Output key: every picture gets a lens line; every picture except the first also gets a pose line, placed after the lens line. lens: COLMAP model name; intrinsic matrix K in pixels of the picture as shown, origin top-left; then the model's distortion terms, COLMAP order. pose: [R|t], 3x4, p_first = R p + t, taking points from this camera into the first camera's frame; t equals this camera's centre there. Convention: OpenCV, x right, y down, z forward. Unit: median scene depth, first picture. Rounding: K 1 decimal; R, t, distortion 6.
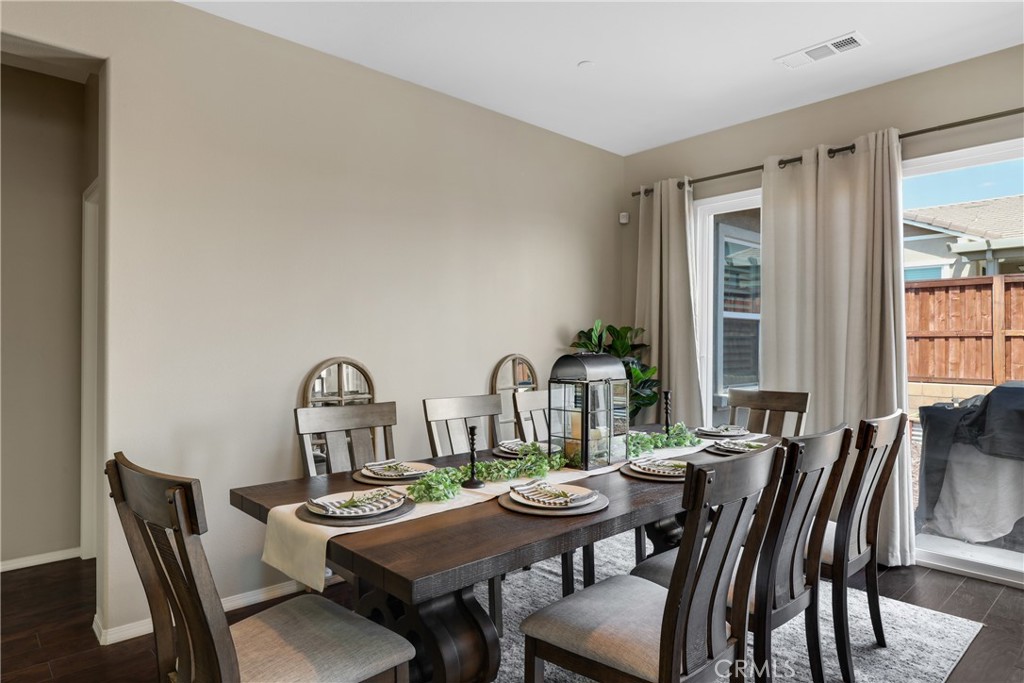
lens RADIAL K [[619.3, 0, 517.3], [0, 619.3, 339.8], [0, 0, 1]] dist [-0.004736, -0.000026]
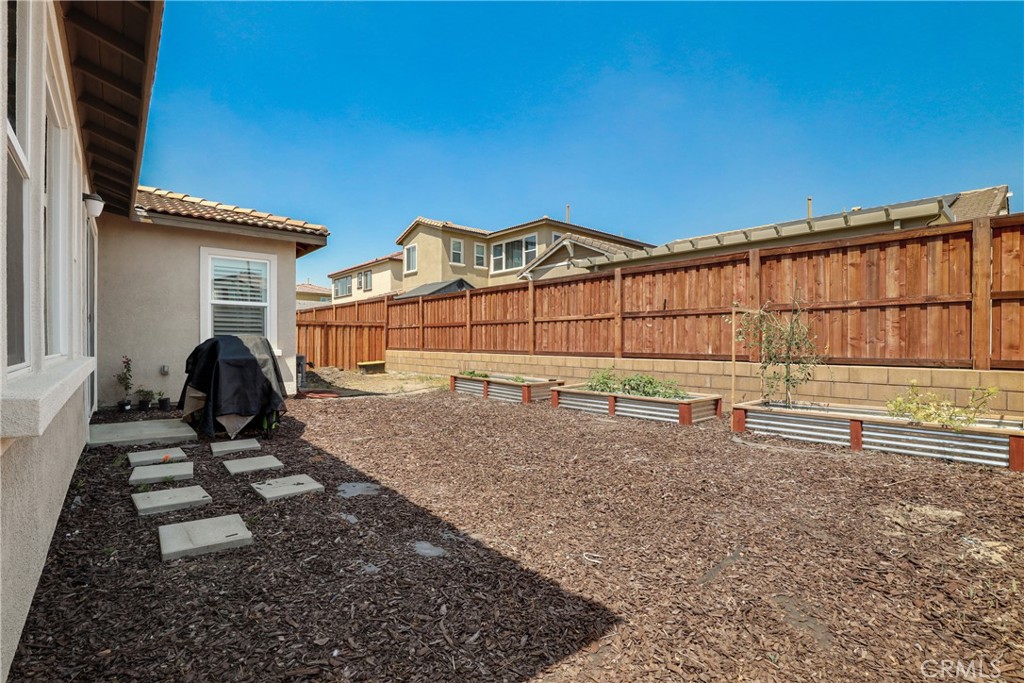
lens RADIAL K [[467.6, 0, 516.1], [0, 467.6, 342.2], [0, 0, 1]] dist [-0.035728, 0.006463]
pose [[0.999458, -0.002051, -0.032870, 1.616075], [0.002199, 0.999988, 0.004487, 0.080849], [0.032861, -0.004556, 0.999450, -0.267827]]
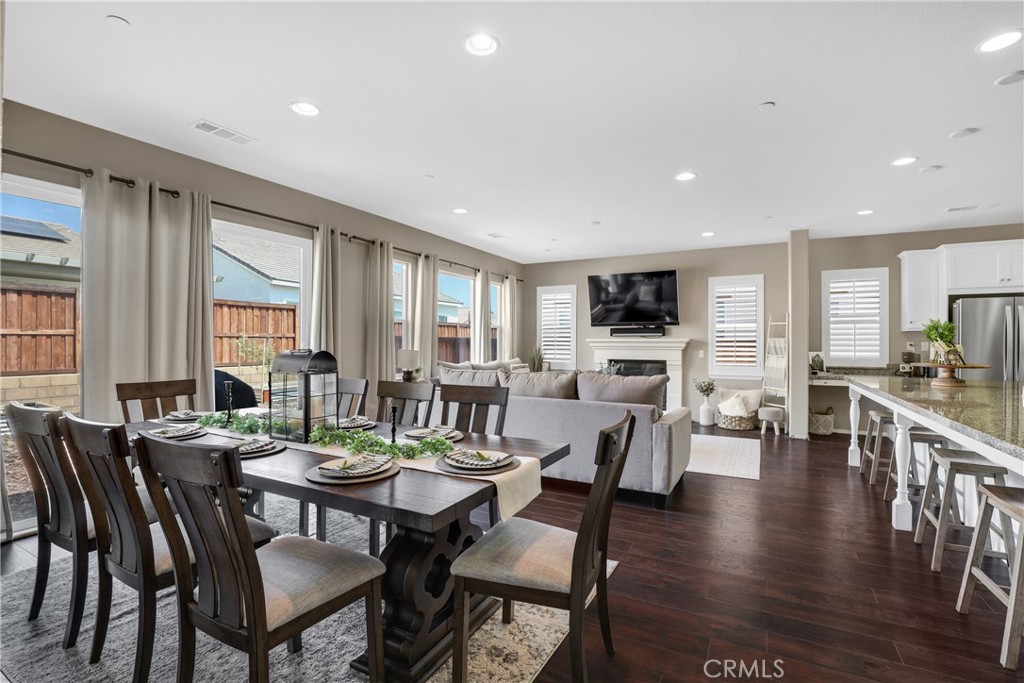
lens RADIAL K [[467.6, 0, 515.8], [0, 467.6, 343.2], [0, 0, 1]] dist [-0.035728, 0.006463]
pose [[-0.317206, -0.006903, 0.948332, -0.510185], [-0.007704, 0.999959, 0.004701, -0.000036], [-0.948325, -0.005815, -0.317246, 0.509954]]
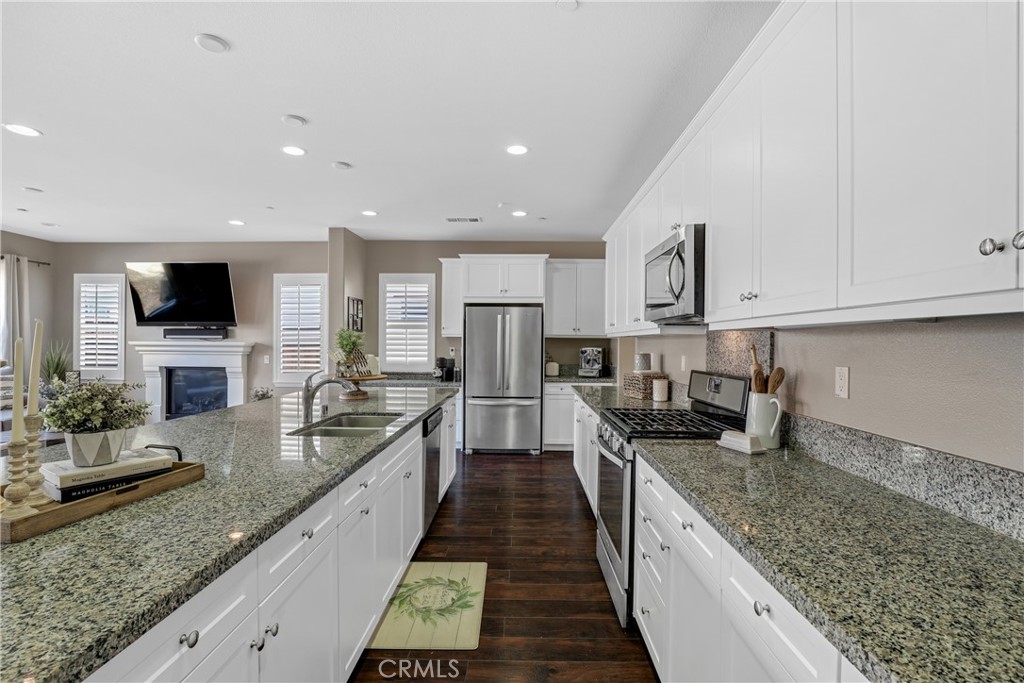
lens RADIAL K [[467.6, 0, 513.7], [0, 467.6, 344.8], [0, 0, 1]] dist [-0.035728, 0.006463]
pose [[-0.714169, -0.015972, 0.699791, -0.737054], [-0.014180, 0.999865, 0.008349, -0.028891], [-0.699830, -0.003960, -0.714299, -0.147618]]
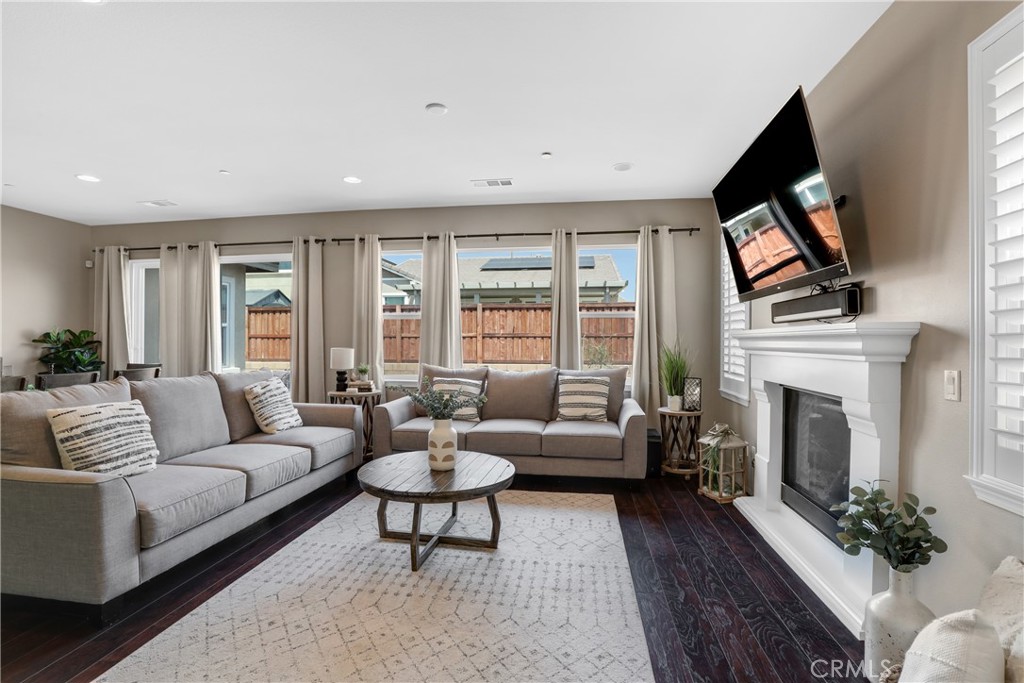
lens RADIAL K [[467.6, 0, 515.4], [0, 467.6, 342.3], [0, 0, 1]] dist [-0.035728, 0.006463]
pose [[0.780342, -0.004572, 0.625336, 0.333488], [0.000233, 0.999975, 0.007020, 0.002789], [-0.625353, -0.005332, 0.780324, -0.721233]]
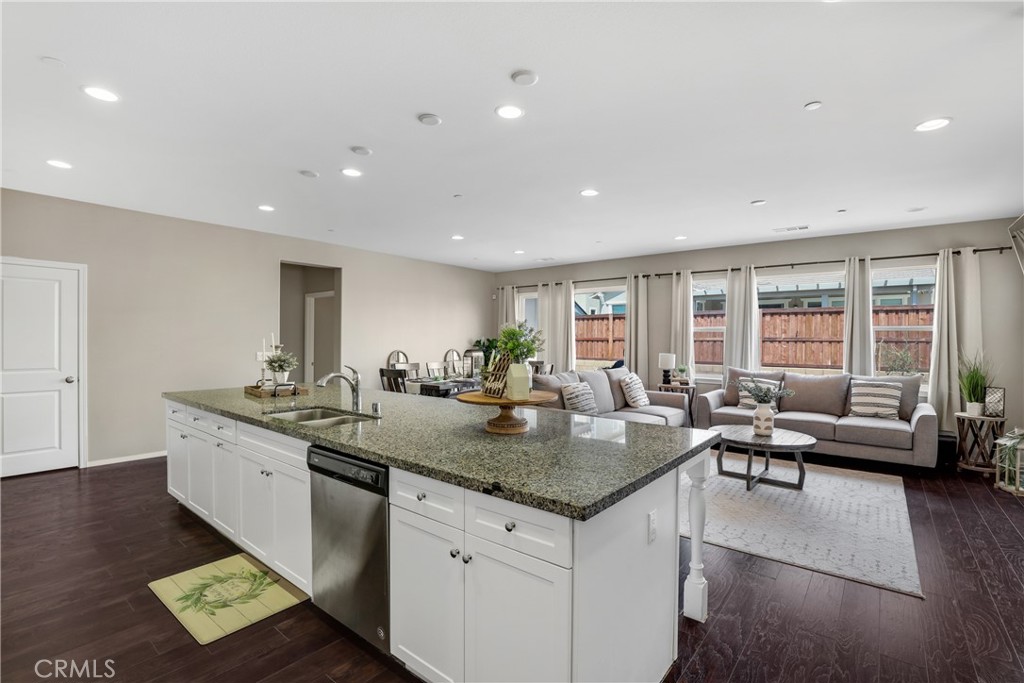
lens RADIAL K [[467.6, 0, 515.8], [0, 467.6, 343.2], [0, 0, 1]] dist [-0.035728, 0.006463]
pose [[0.989975, 0.000558, 0.141240, -0.018156], [-0.002264, 0.999926, 0.011919, -0.028246], [-0.141223, -0.012120, 0.989904, -1.074740]]
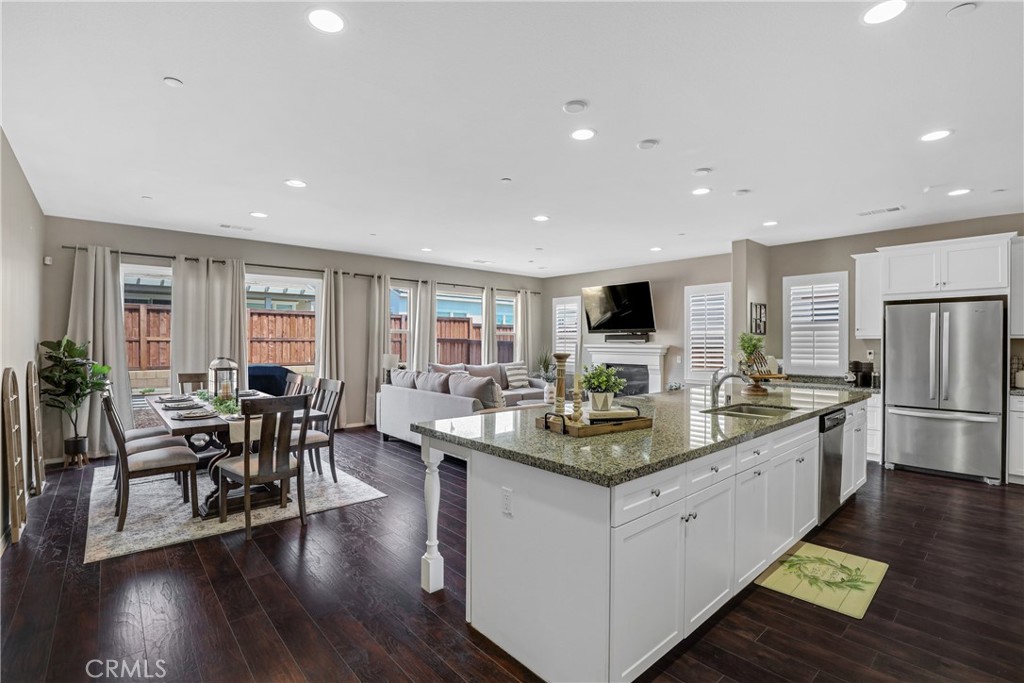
lens RADIAL K [[467.6, 0, 515.7], [0, 467.6, 343.9], [0, 0, 1]] dist [-0.035728, 0.006463]
pose [[0.022590, -0.008995, 0.999704, -0.906089], [-0.006067, 0.999940, 0.009134, -0.029746], [-0.999726, -0.006272, 0.022534, -0.076805]]
